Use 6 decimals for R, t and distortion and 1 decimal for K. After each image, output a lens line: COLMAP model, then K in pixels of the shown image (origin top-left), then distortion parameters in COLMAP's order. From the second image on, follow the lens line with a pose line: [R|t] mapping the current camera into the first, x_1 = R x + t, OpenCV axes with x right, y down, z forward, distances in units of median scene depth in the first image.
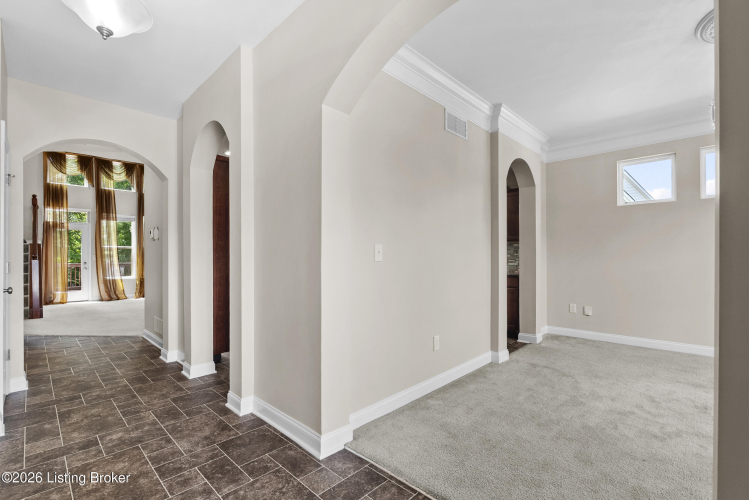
lens RADIAL K [[338.2, 0, 371.4], [0, 338.2, 253.1], [0, 0, 1]] dist [-0.002256, -0.000549]
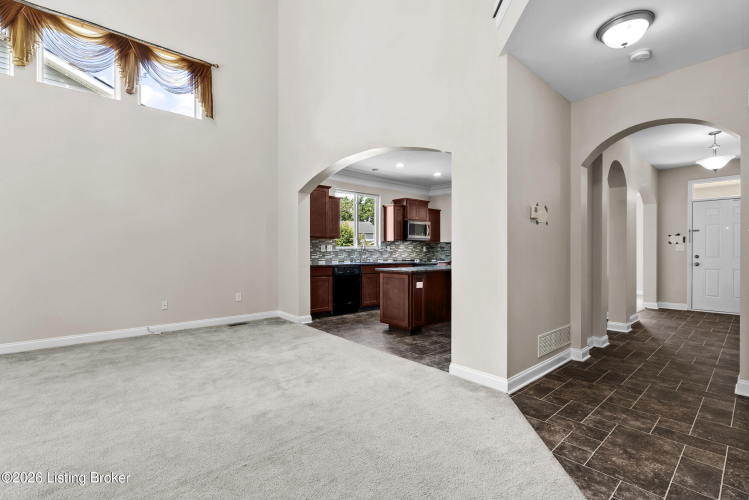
lens RADIAL K [[331.1, 0, 373.4], [0, 331.1, 307.9], [0, 0, 1]] dist [0.000956, 0.000360]
pose [[0.077870, -0.158575, 0.984271, -1.769912], [-0.015741, 0.986951, 0.160252, 0.042486], [-0.996839, -0.027972, 0.074357, 1.744856]]
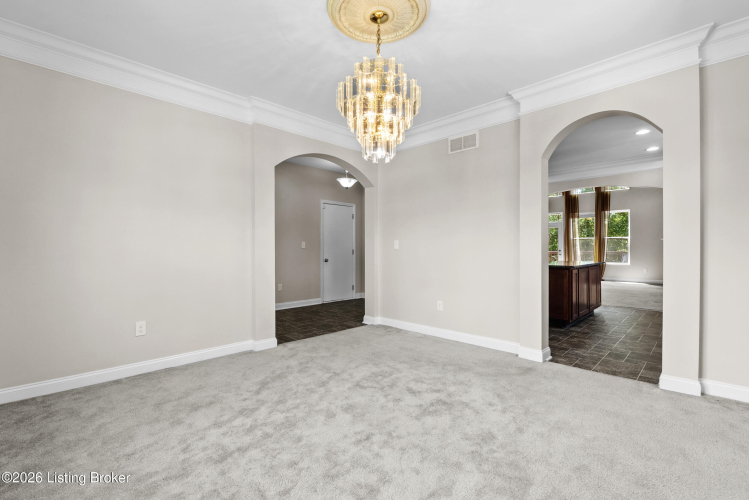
lens RADIAL K [[338.2, 0, 371.4], [0, 338.2, 253.1], [0, 0, 1]] dist [-0.002256, -0.000549]
pose [[0.004065, 0.020586, -0.999780, 0.457456], [0.009886, 0.999738, 0.020625, 0.001232], [0.999943, -0.009967, 0.003860, 0.194167]]
